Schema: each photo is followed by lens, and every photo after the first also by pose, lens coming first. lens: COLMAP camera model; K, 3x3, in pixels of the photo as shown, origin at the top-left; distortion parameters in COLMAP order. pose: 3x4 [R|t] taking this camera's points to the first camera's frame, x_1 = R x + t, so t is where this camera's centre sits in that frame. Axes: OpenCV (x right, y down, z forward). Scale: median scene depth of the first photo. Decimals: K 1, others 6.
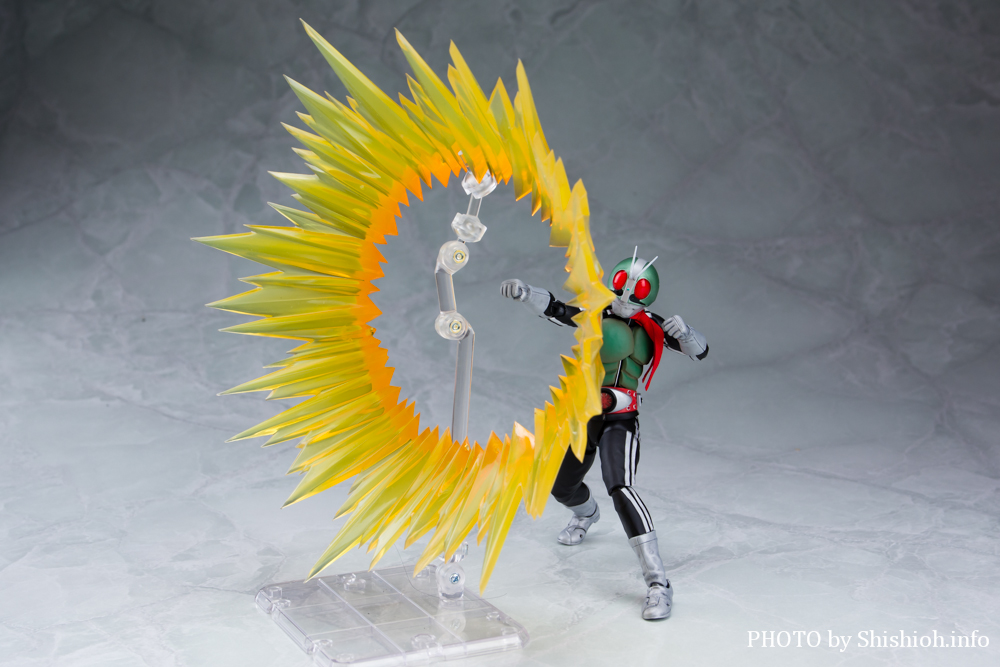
lens RADIAL K [[1428.7, 0, 508.8], [0, 1428.7, 366.1], [0, 0, 1]] dist [0.020726, 0.015038]
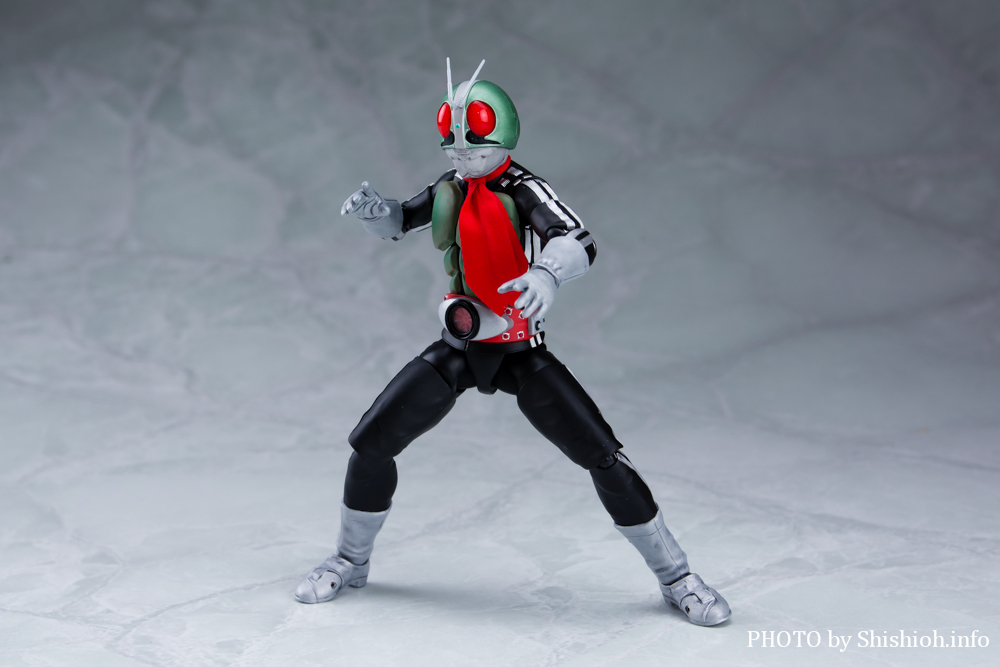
lens RADIAL K [[1821.3, 0, 479.4], [0, 1821.3, 332.4], [0, 0, 1]] dist [0.018992, 0.097918]
pose [[0.999024, 0.005426, -0.043846, 0.026653], [-0.006471, 0.999698, -0.023708, 0.029672], [0.043704, 0.023968, 0.998757, 0.113661]]
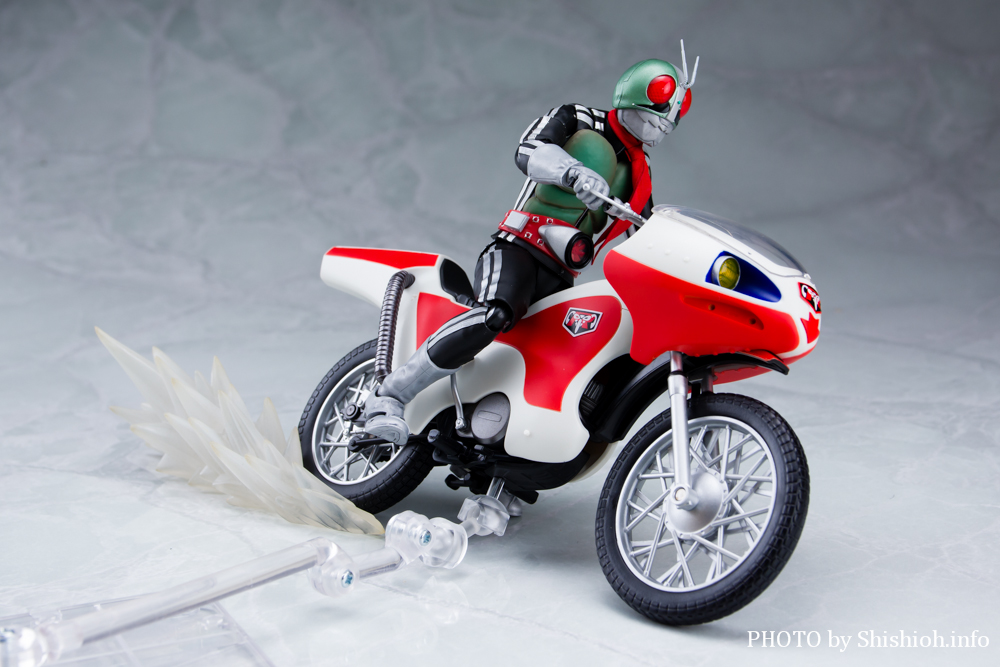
lens RADIAL K [[1630.4, 0, 509.4], [0, 1630.4, 284.1], [0, 0, 1]] dist [0.014387, 0.024571]
pose [[0.999868, 0.001278, -0.016223, 0.031064], [-0.001031, 0.999884, 0.015210, 0.026736], [0.016240, -0.015192, 0.999753, 0.086302]]
